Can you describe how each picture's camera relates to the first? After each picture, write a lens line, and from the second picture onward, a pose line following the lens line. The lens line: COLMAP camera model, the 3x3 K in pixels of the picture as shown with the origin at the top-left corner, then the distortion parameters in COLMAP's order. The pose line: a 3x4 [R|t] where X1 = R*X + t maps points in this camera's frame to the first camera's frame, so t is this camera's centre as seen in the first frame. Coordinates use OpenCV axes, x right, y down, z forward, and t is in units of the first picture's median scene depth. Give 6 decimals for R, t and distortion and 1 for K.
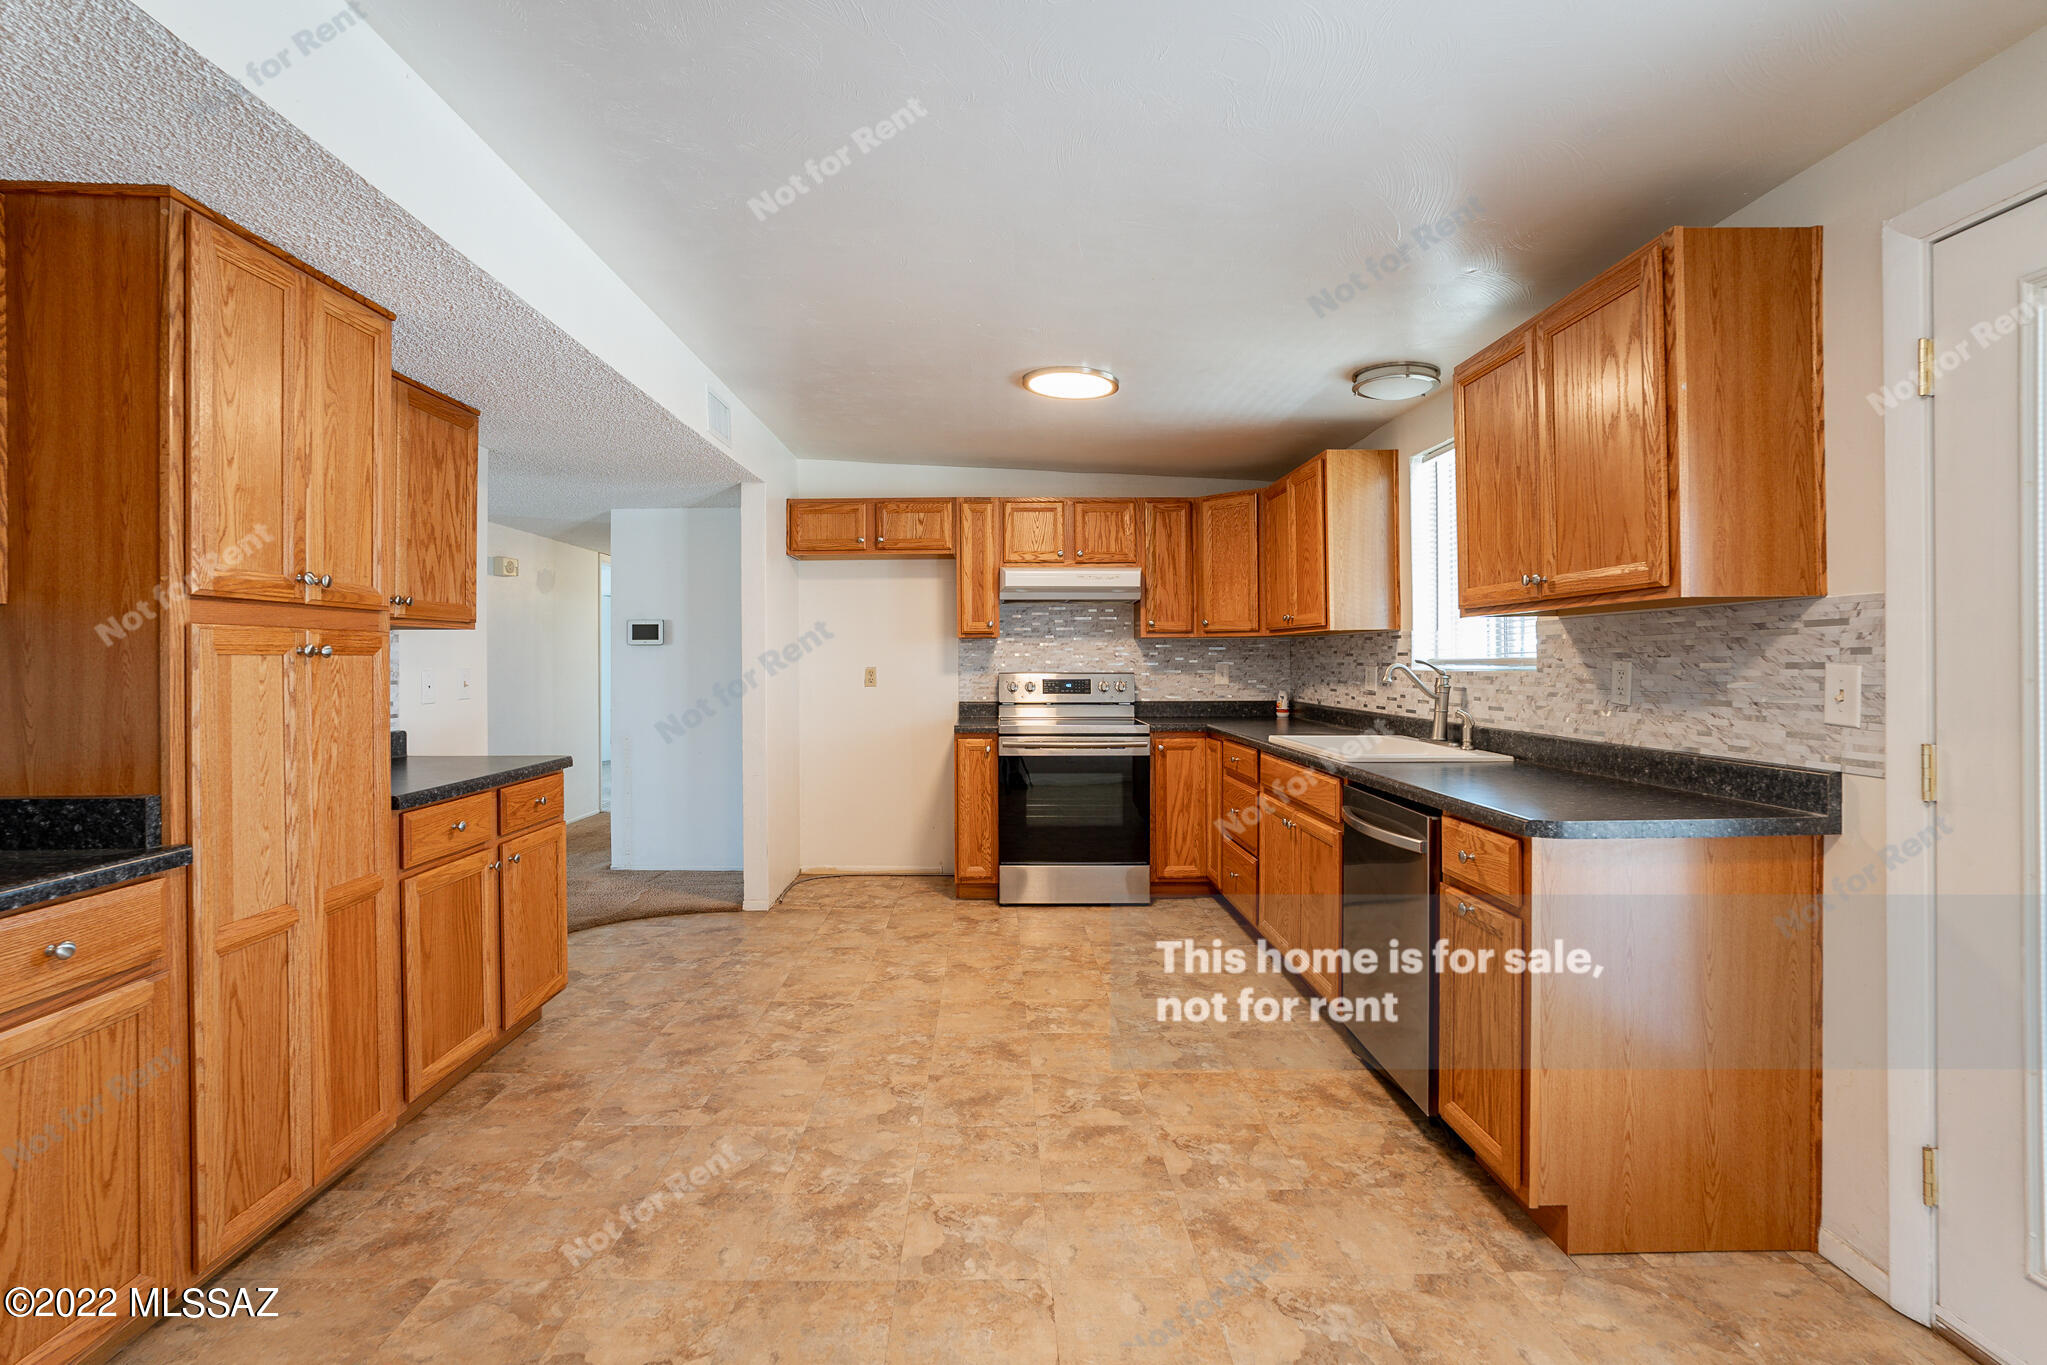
lens RADIAL K [[929.7, 0, 1034.7], [0, 929.7, 671.0], [0, 0, 1]] dist [-0.005235, 0.000110]
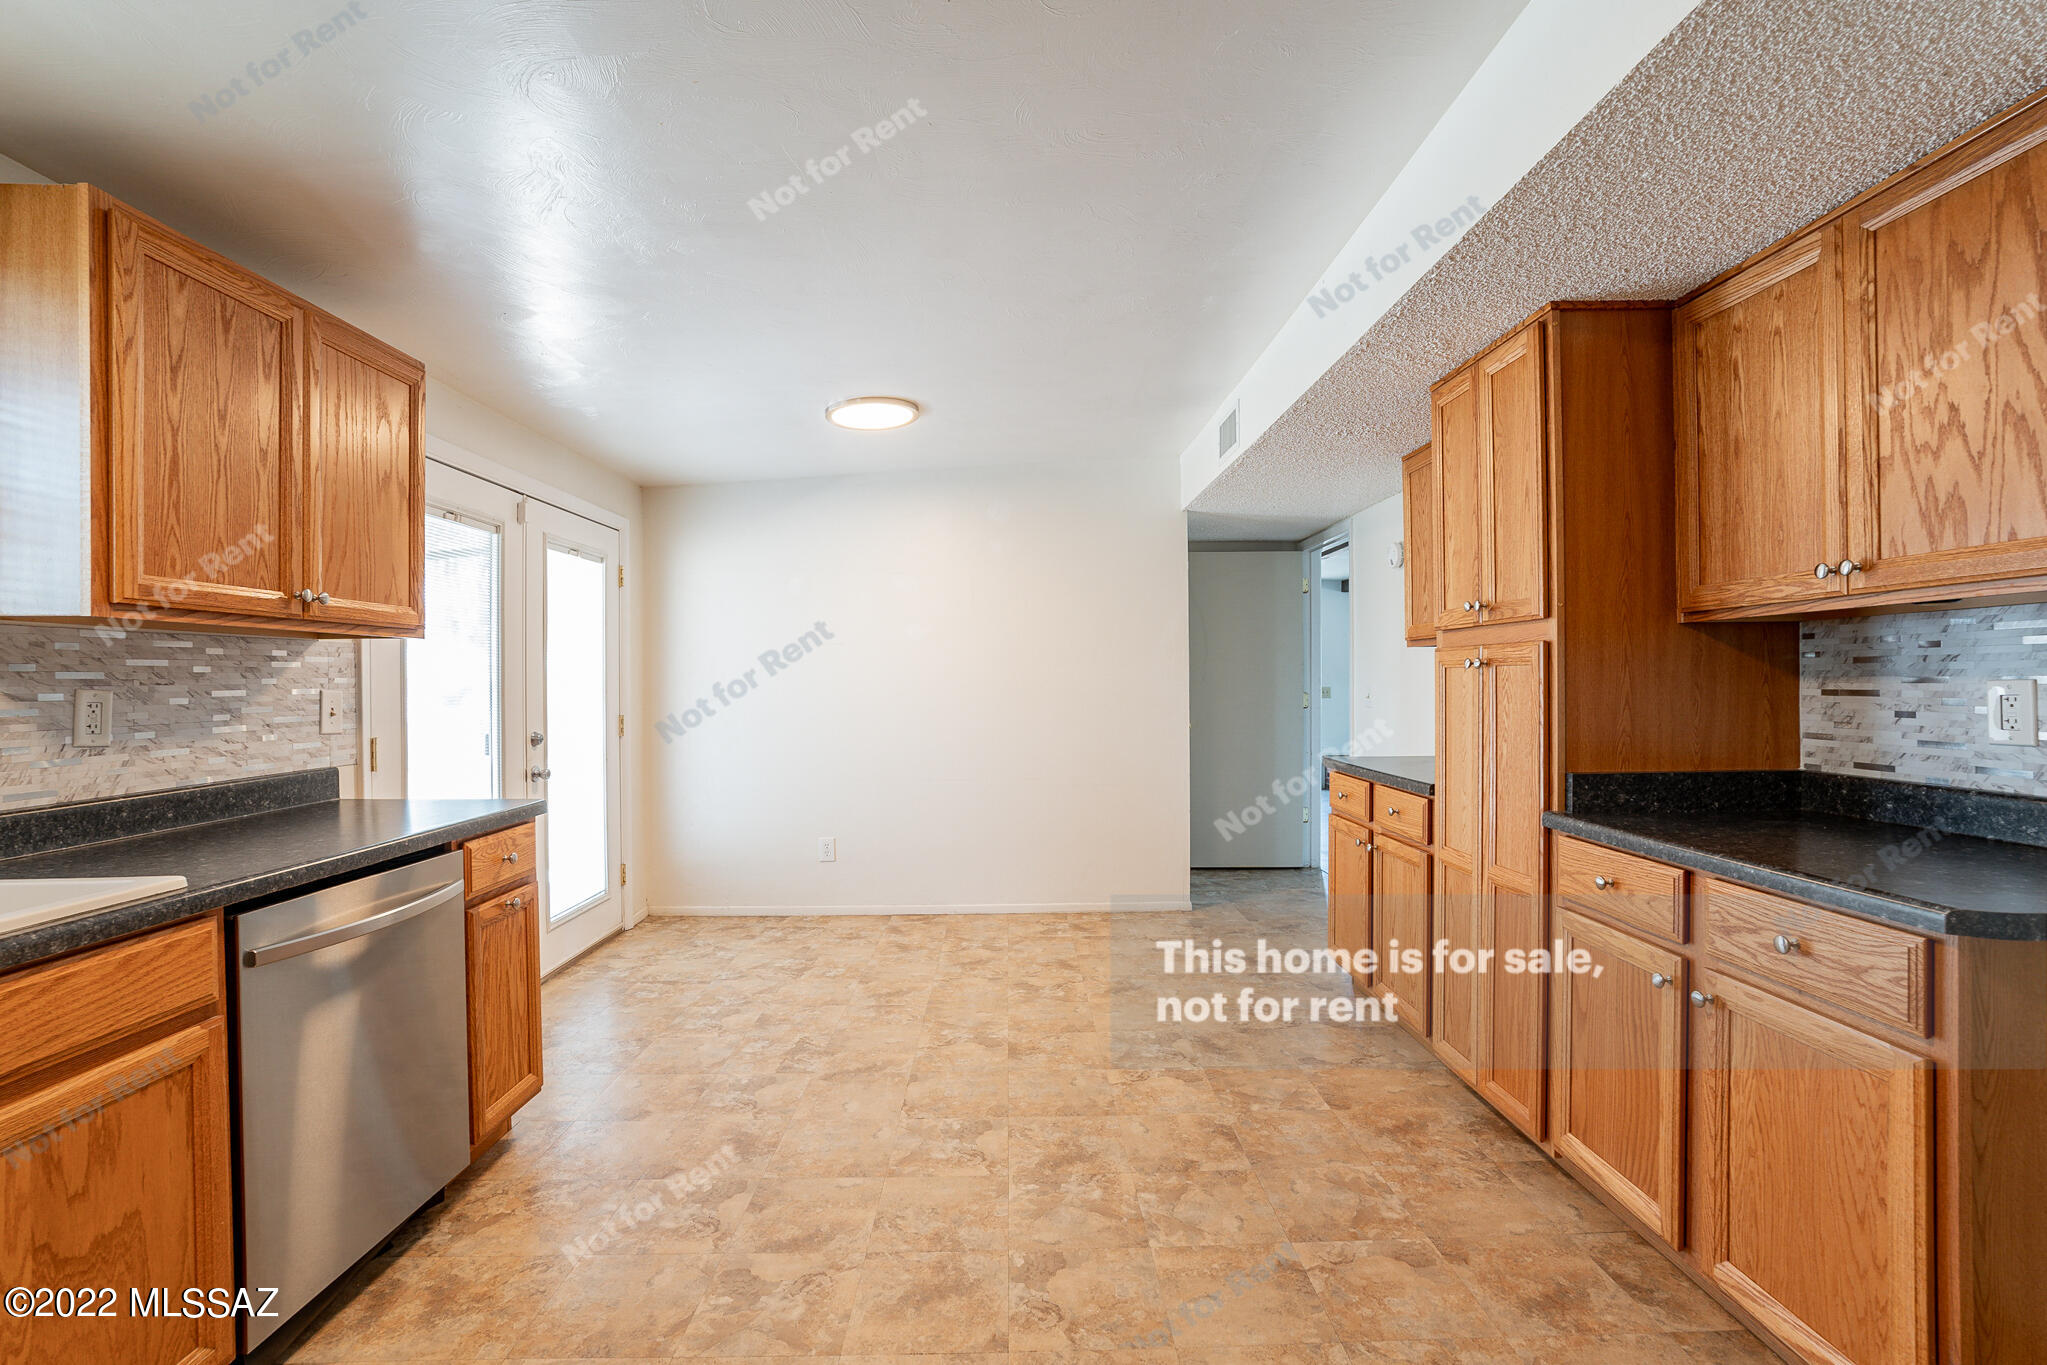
lens RADIAL K [[929.7, 0, 1018.2], [0, 929.7, 681.3], [0, 0, 1]] dist [-0.005235, 0.000110]
pose [[-0.999287, 0.016298, 0.034050, -0.177691], [0.016678, 0.999802, 0.010887, -0.014998], [-0.033865, 0.011447, -0.999361, 1.922809]]
